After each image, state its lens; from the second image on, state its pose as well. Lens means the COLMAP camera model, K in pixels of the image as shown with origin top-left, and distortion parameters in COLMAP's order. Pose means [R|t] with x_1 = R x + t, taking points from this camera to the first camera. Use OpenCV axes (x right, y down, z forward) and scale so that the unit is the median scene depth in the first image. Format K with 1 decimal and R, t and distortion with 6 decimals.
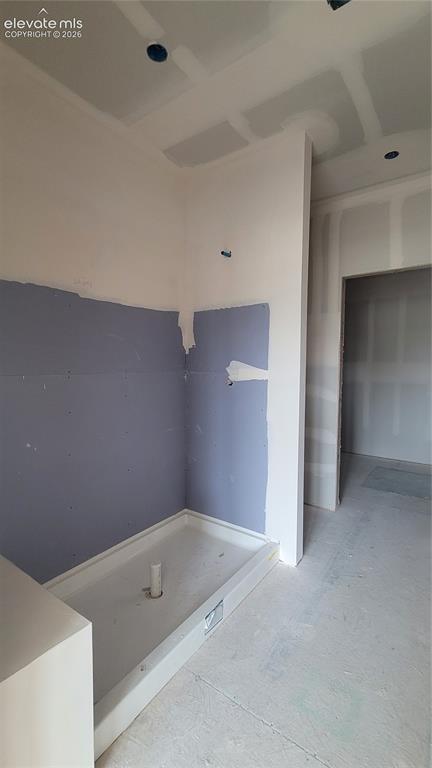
lens RADIAL K [[336.7, 0, 216.4], [0, 336.7, 384.4], [0, 0, 1]] dist [-0.001240, 0.000406]
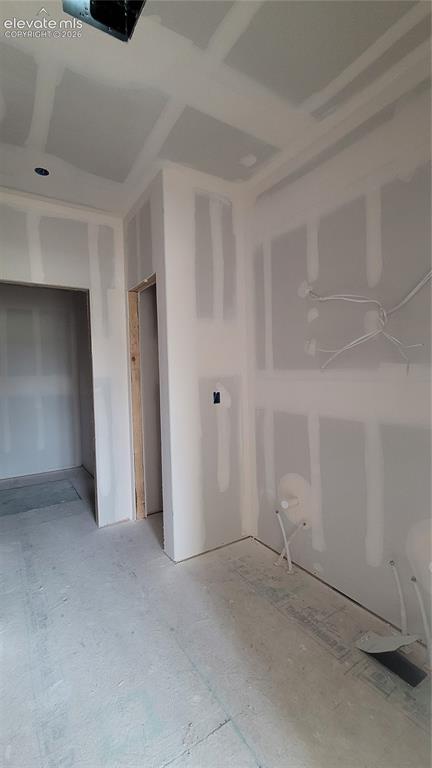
lens RADIAL K [[336.7, 0, 217.4], [0, 336.7, 383.6], [0, 0, 1]] dist [-0.001240, 0.000406]
pose [[0.353671, -0.038121, 0.934593, -0.245580], [0.072939, 0.997251, 0.013075, -0.020566], [-0.932522, 0.063544, 0.355479, 0.181111]]
